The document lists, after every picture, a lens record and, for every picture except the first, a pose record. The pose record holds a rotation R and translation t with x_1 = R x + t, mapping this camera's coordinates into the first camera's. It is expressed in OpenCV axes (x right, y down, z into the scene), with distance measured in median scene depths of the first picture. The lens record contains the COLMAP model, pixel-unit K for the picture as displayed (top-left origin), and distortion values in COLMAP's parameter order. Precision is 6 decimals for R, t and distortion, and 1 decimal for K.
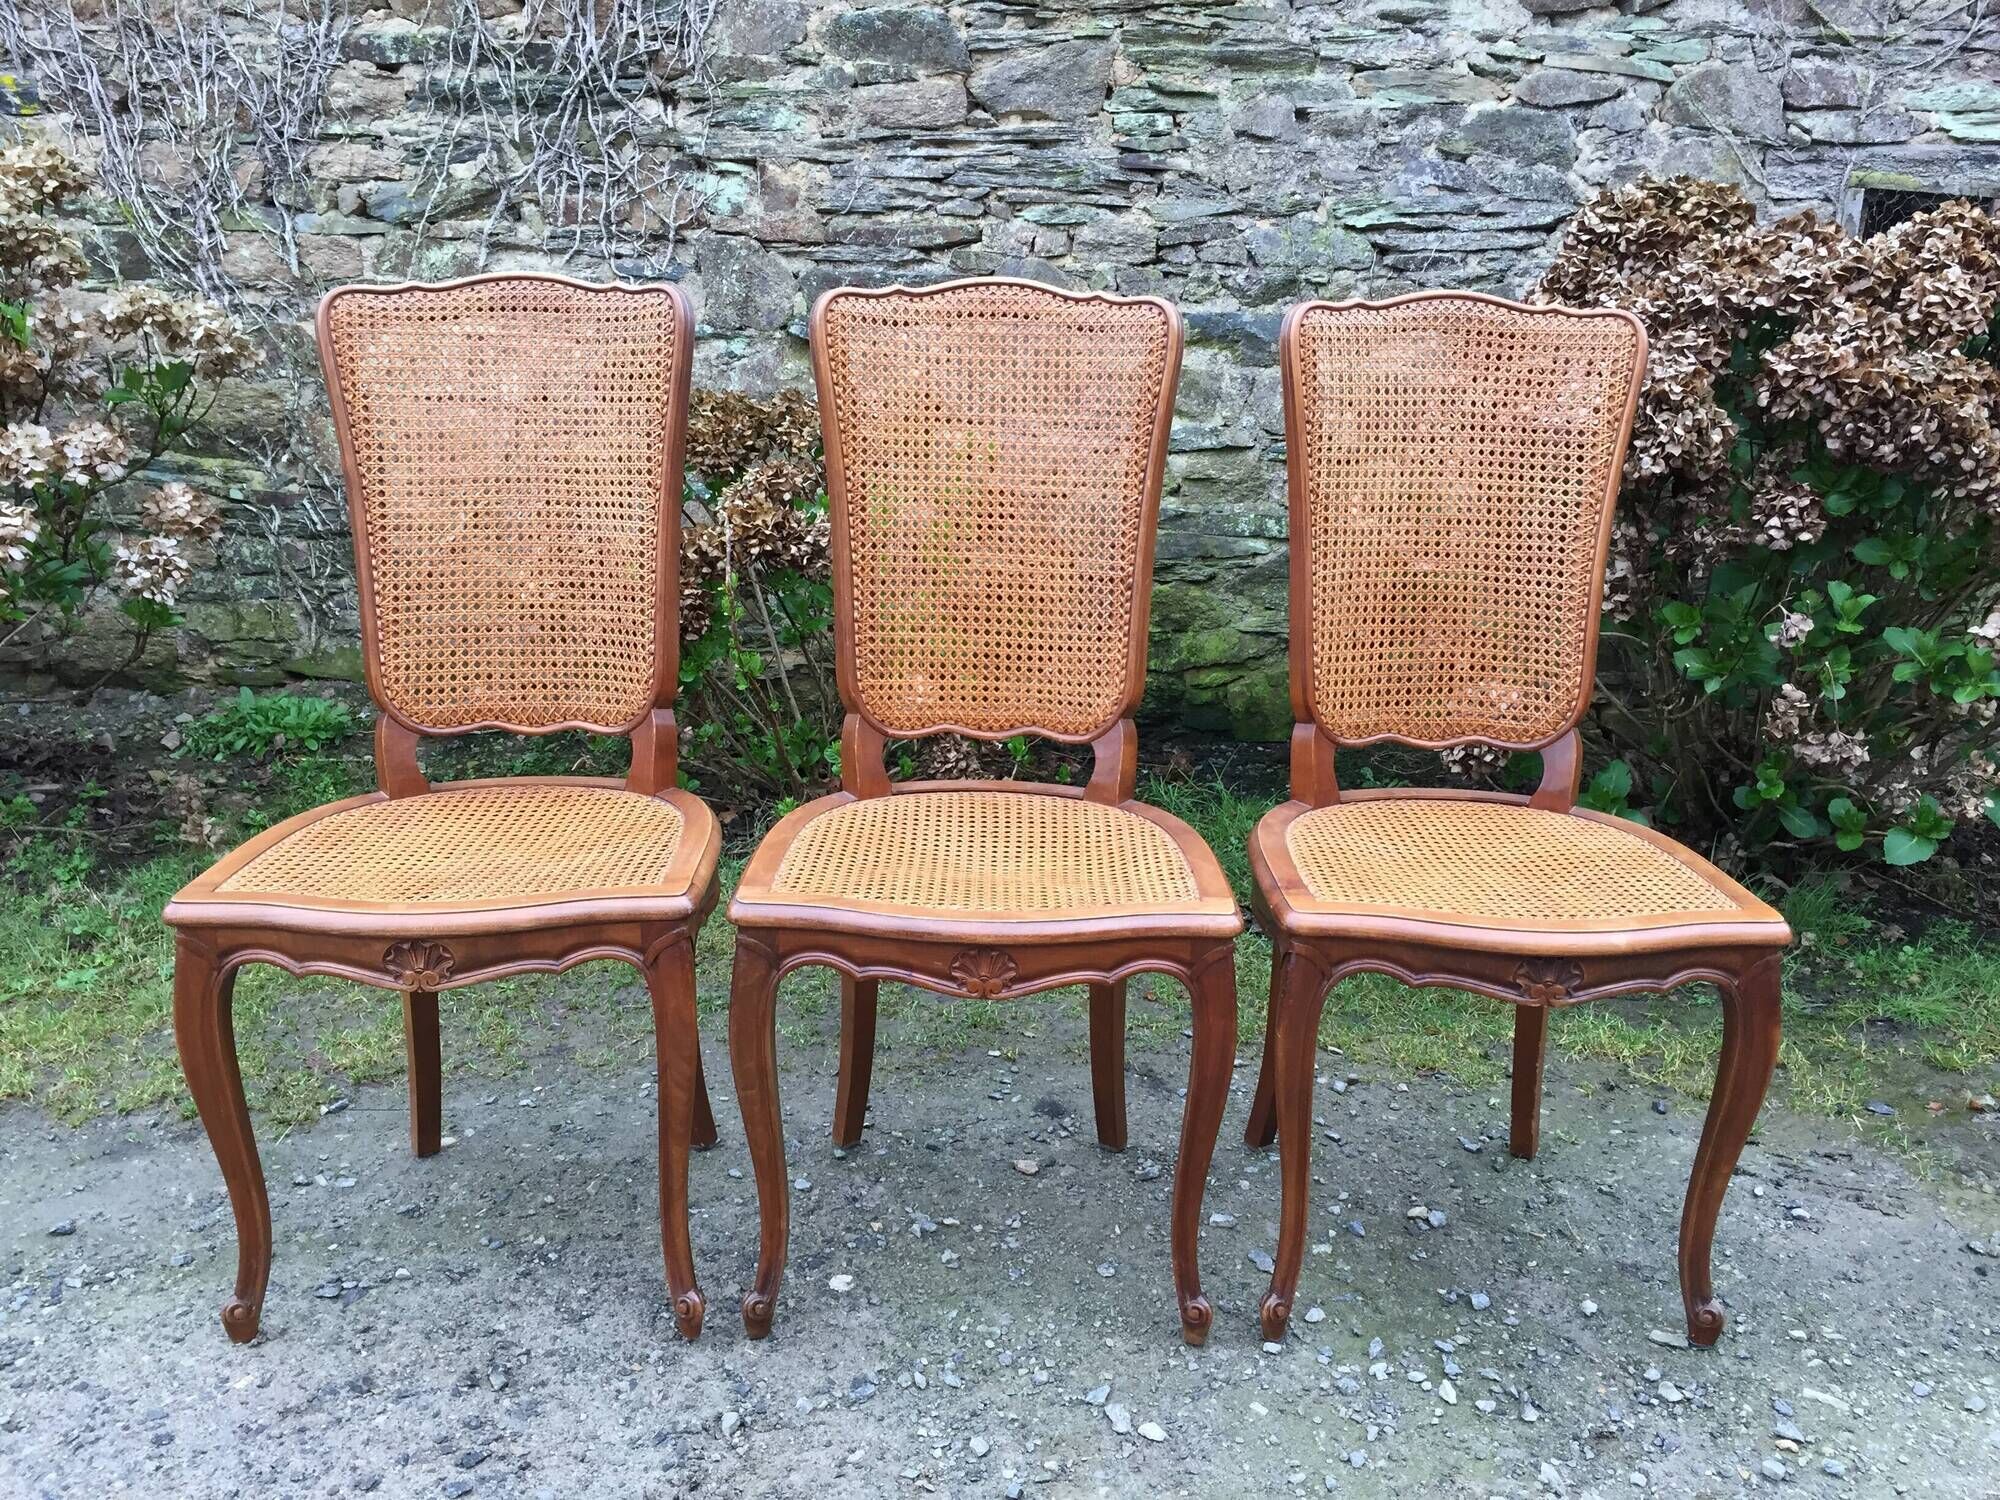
lens RADIAL K [[1716.2, 0, 1005.1], [0, 1716.2, 746.4], [0, 0, 1]] dist [0.084068, -0.113875]
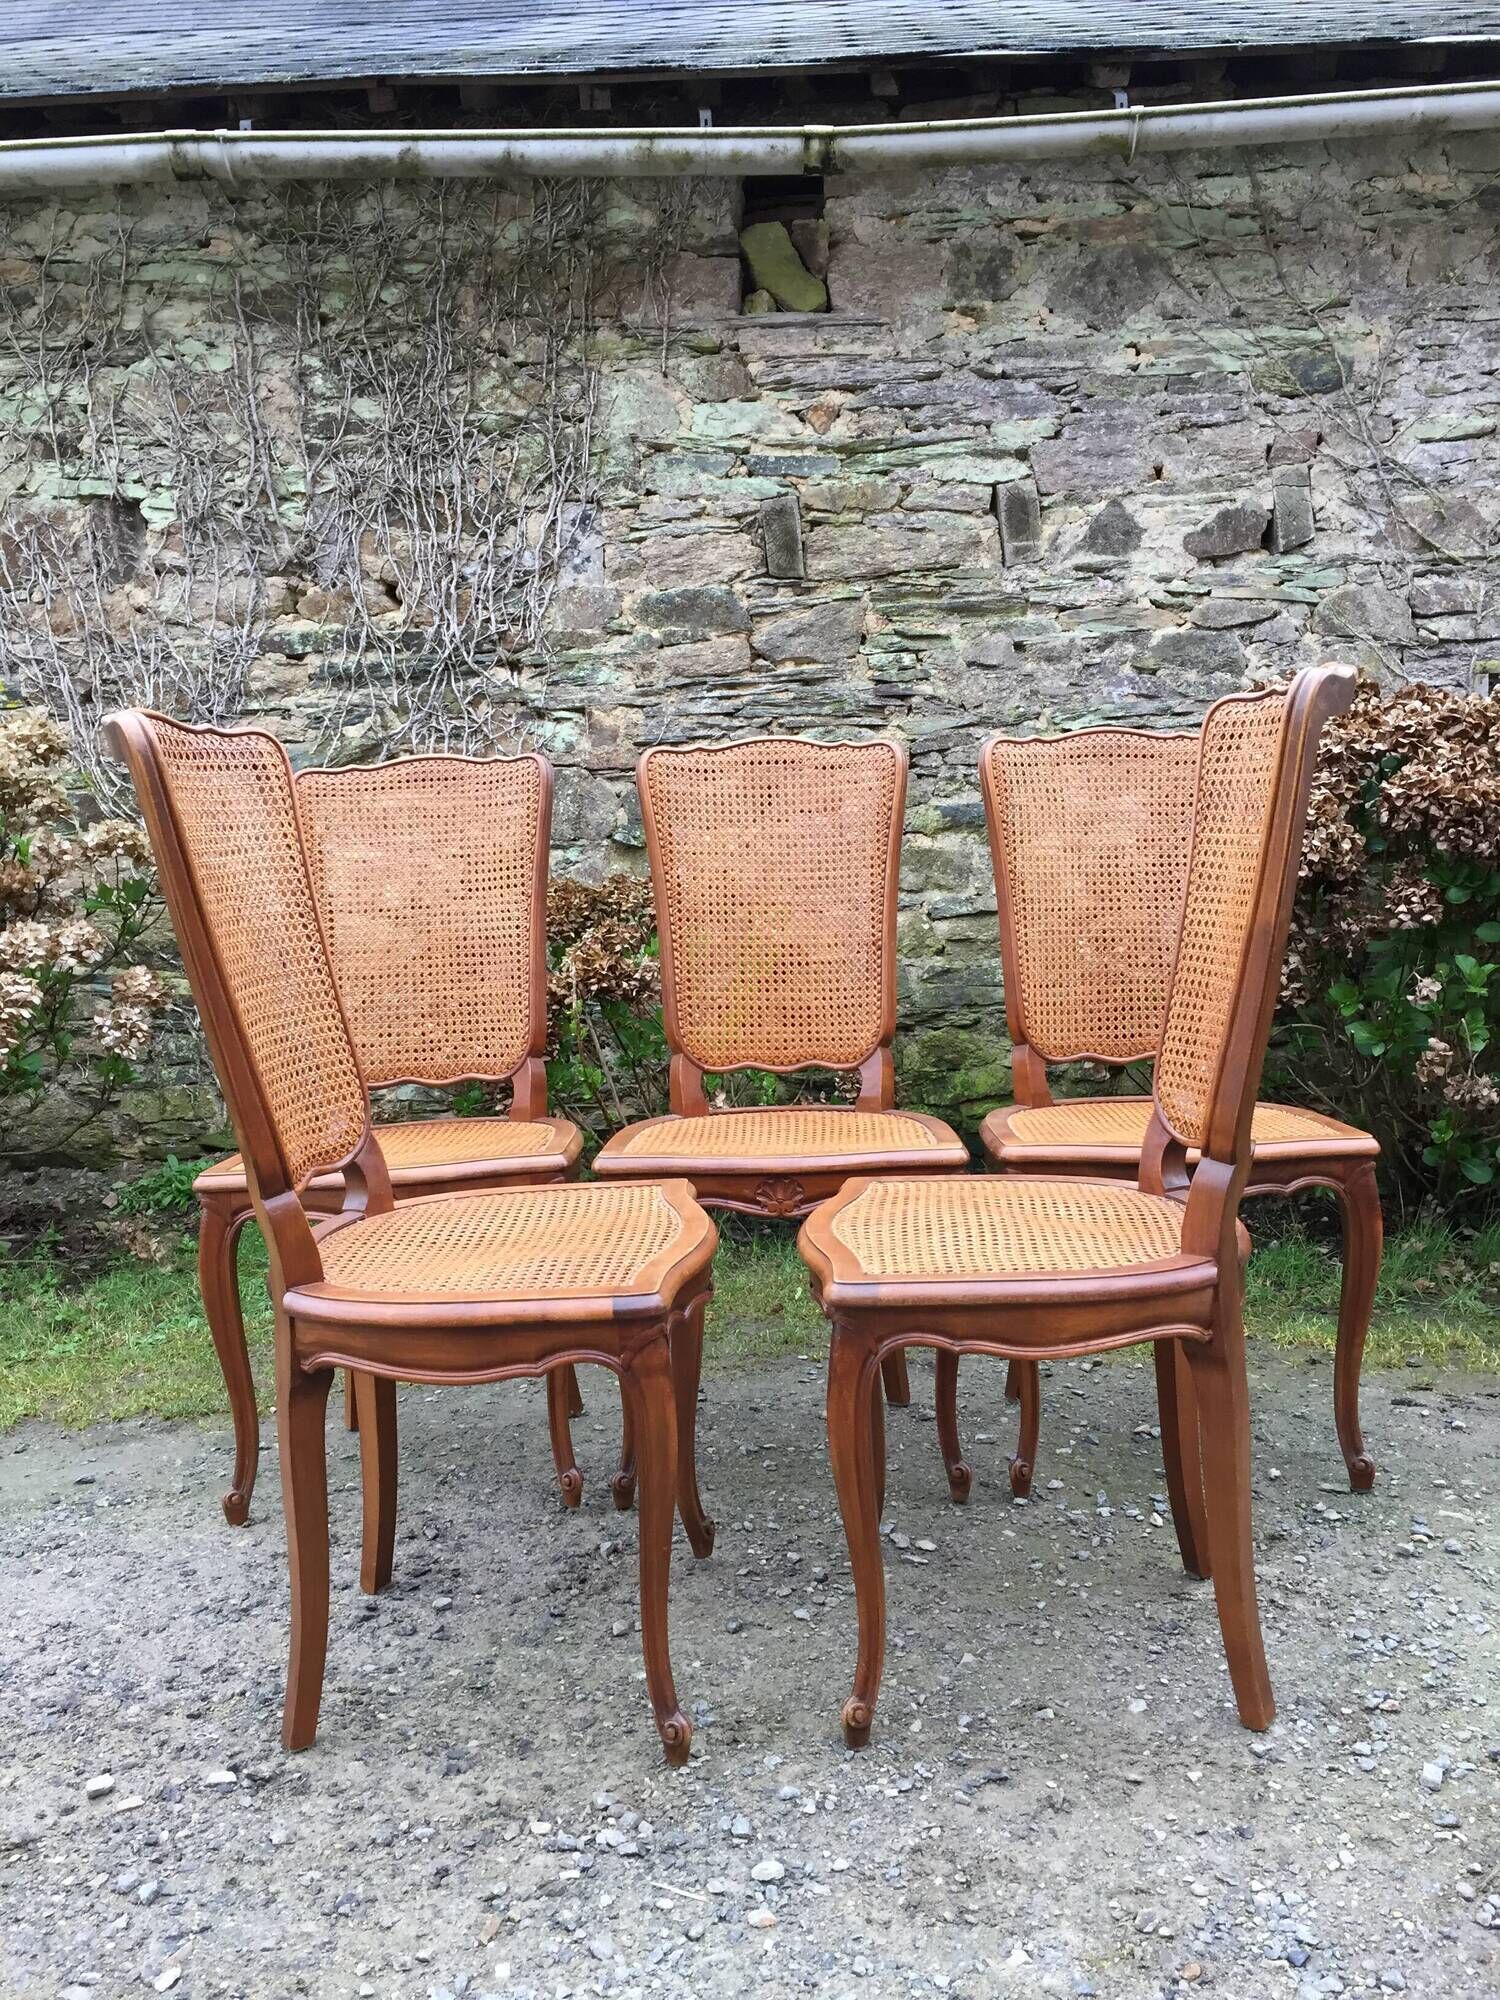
lens RADIAL K [[1716.2, 0, 747.9], [0, 1716.2, 1000.6], [0, 0, 1]] dist [0.084068, -0.113875]
pose [[0.997754, -0.054386, -0.039103, 0.011381], [0.045992, 0.980633, -0.190377, 0.112849], [0.048700, 0.188151, 0.980932, -0.177582]]
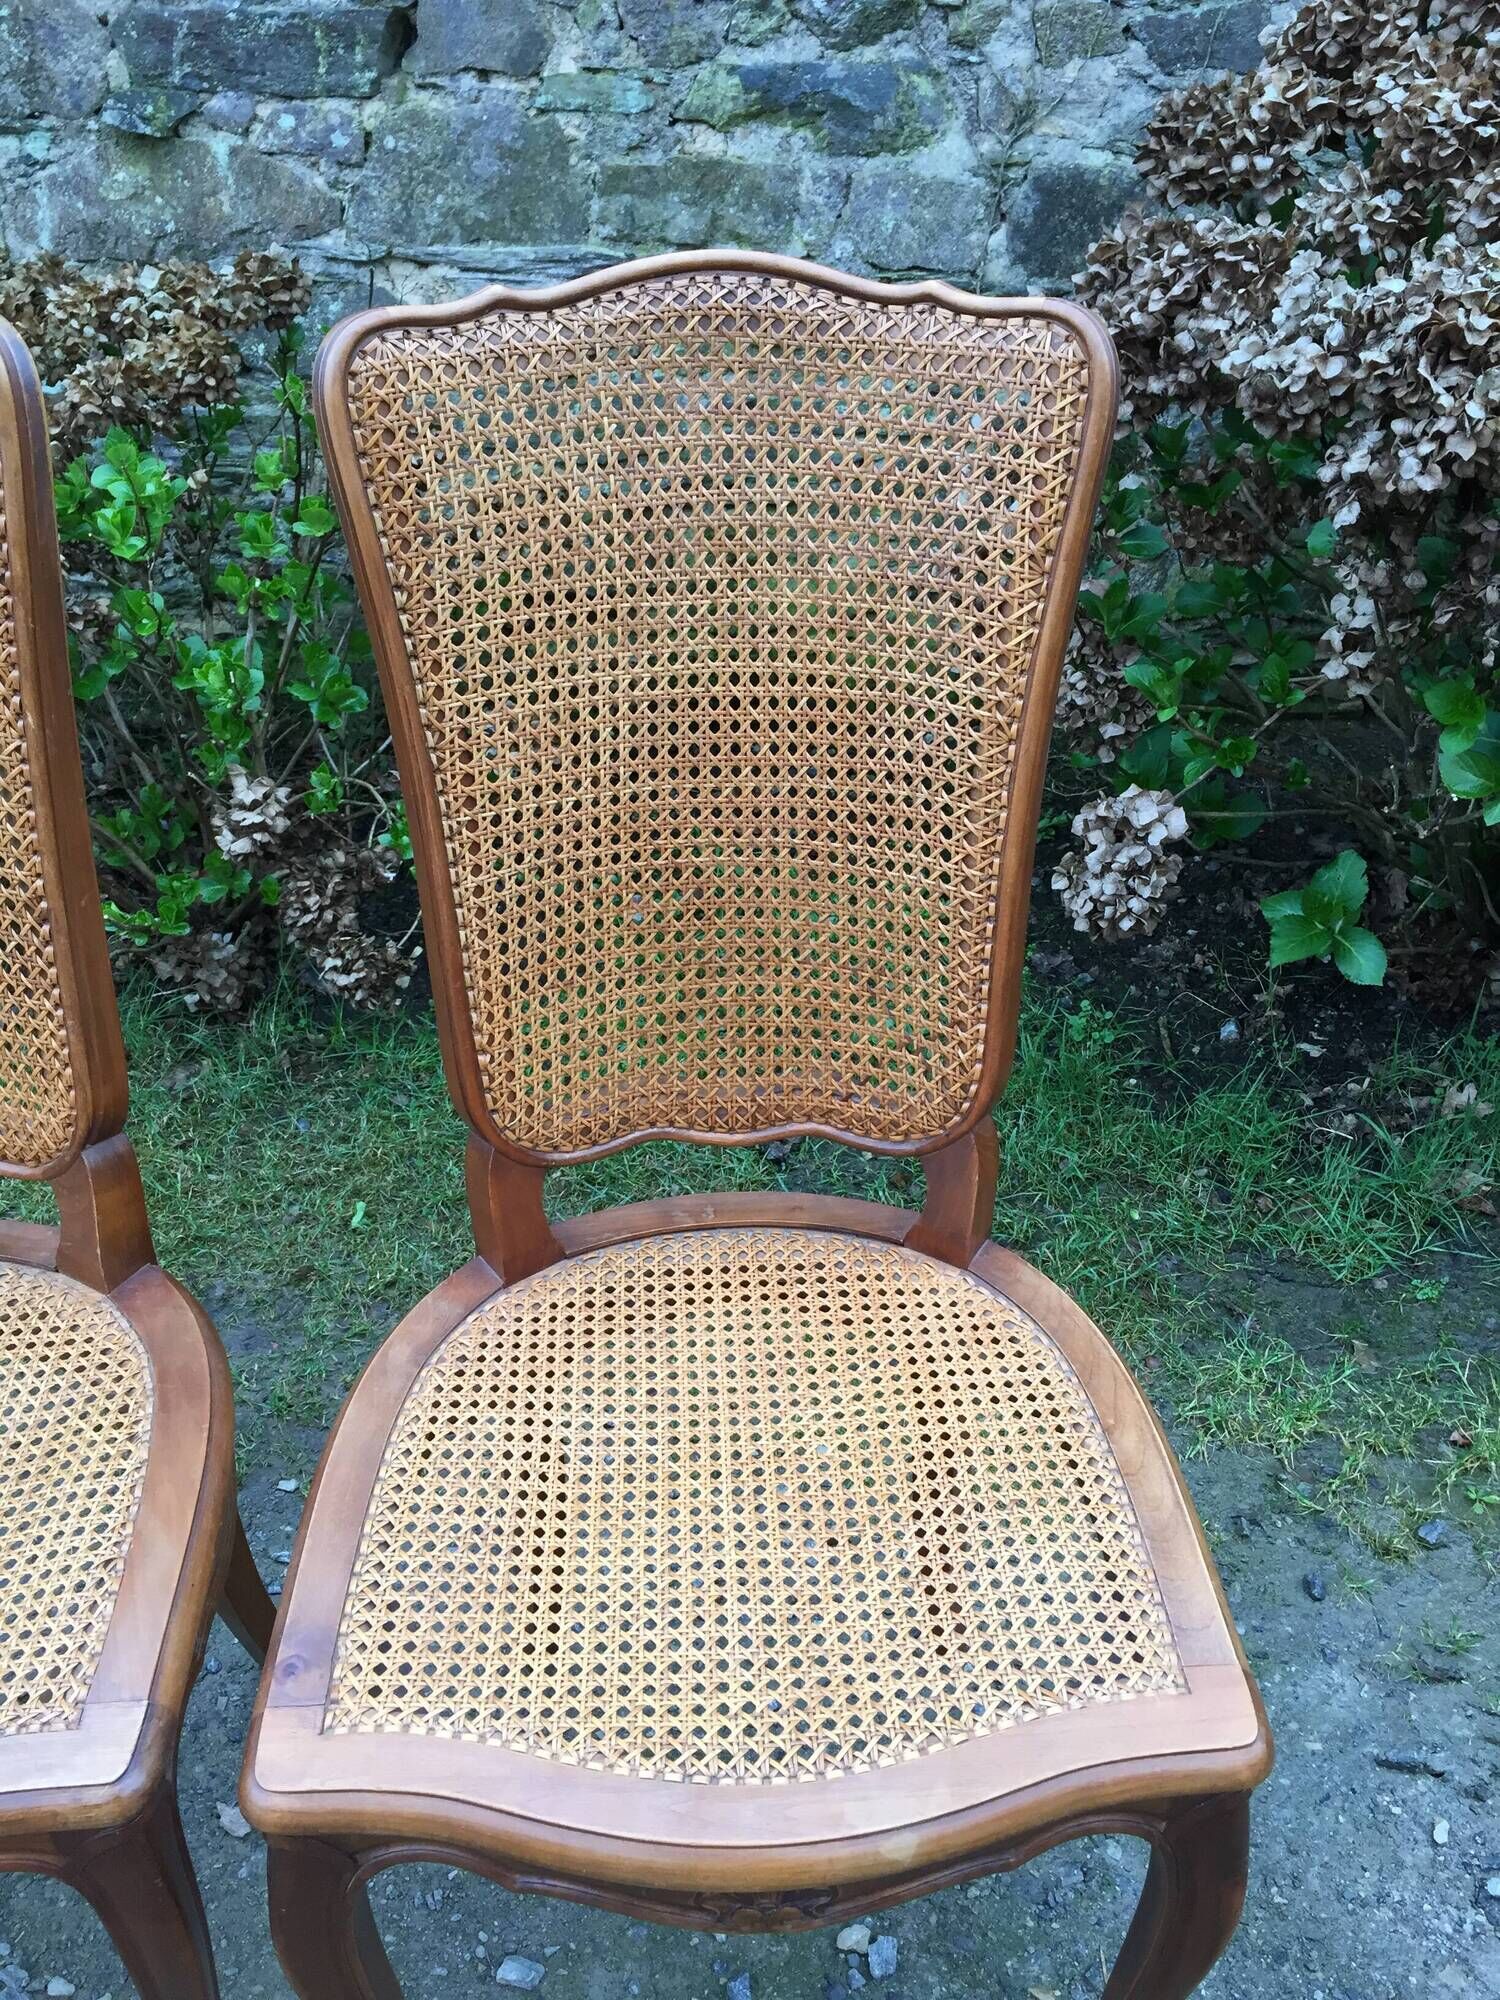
lens RADIAL K [[1736.3, 0, 746.5], [0, 1736.3, 1023.1], [0, 0, 1]] dist [0.058140, -0.065942]
pose [[0.999009, -0.013334, -0.042474, 0.135729], [0.026355, 0.946073, 0.322880, -0.134813], [0.035879, -0.323679, 0.945487, 0.308063]]
